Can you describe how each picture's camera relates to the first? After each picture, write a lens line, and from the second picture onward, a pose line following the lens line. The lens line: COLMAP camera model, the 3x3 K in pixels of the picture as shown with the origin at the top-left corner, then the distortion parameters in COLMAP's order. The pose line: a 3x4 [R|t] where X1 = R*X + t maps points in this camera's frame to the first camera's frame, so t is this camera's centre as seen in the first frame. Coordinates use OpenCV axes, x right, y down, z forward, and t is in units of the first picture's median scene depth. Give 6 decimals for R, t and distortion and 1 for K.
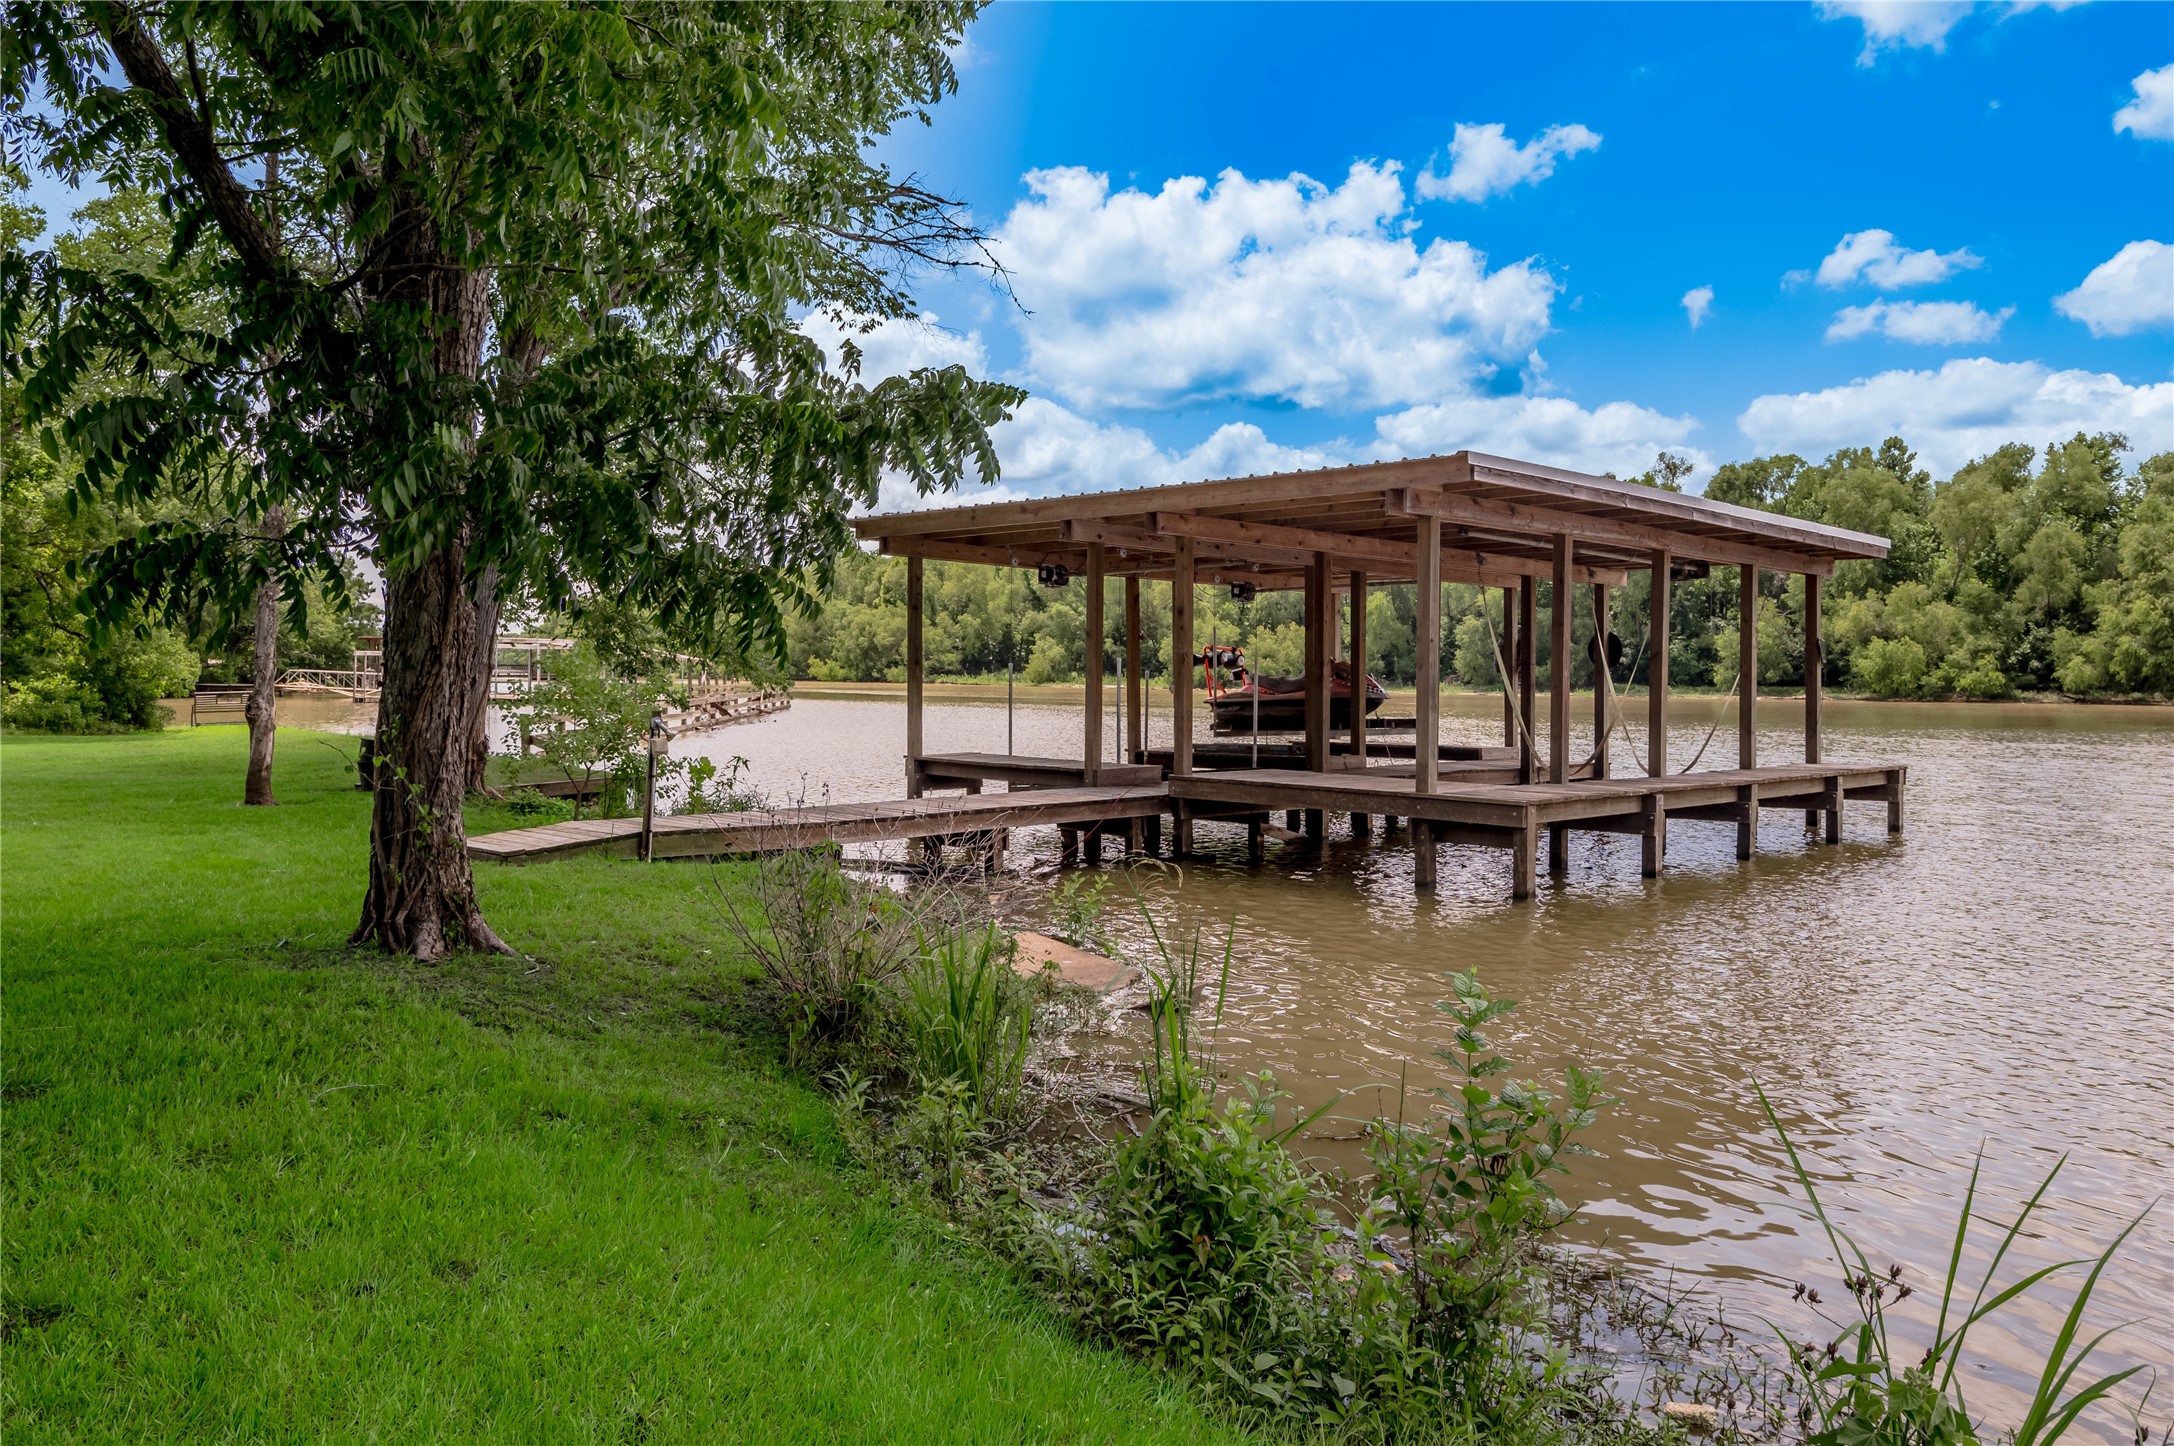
lens RADIAL K [[1454.1, 0, 1087.0], [0, 1454.1, 723.0], [0, 0, 1]] dist [0.002513, -0.000083]
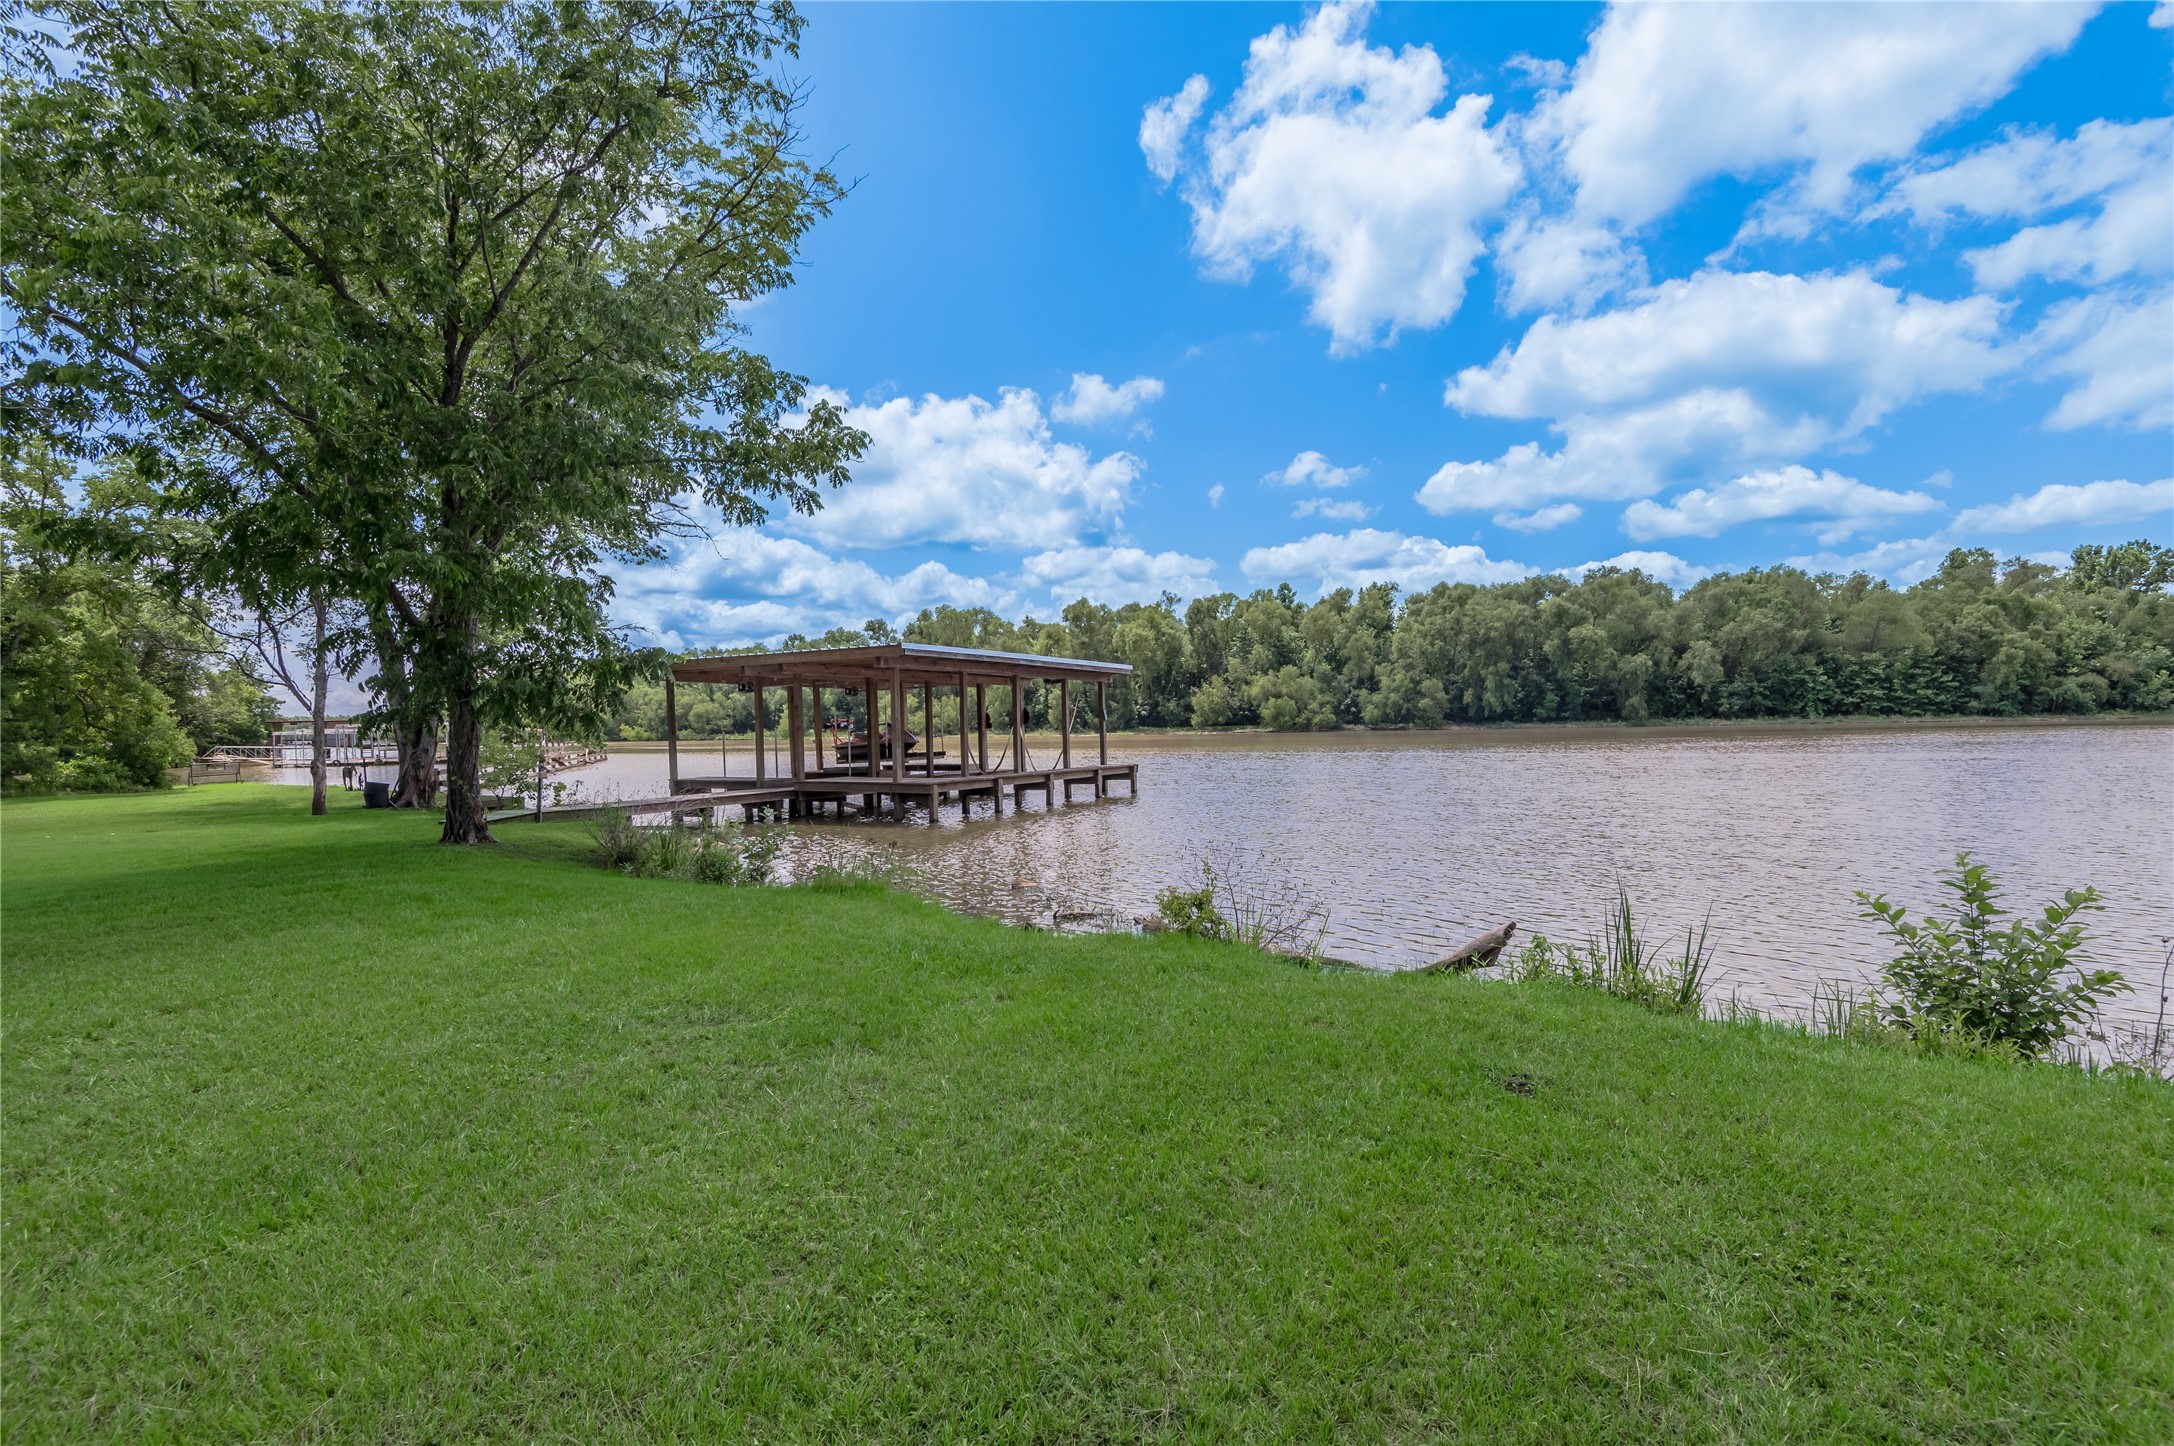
lens RADIAL K [[1025.0, 0, 1088.7], [0, 1025.0, 717.5], [0, 0, 1]] dist [0.001738, 0.000519]
pose [[0.973859, -0.029022, 0.225291, 0.040746], [0.038272, 0.998590, -0.036799, 0.004121], [-0.223906, 0.044459, 0.973596, -0.176751]]
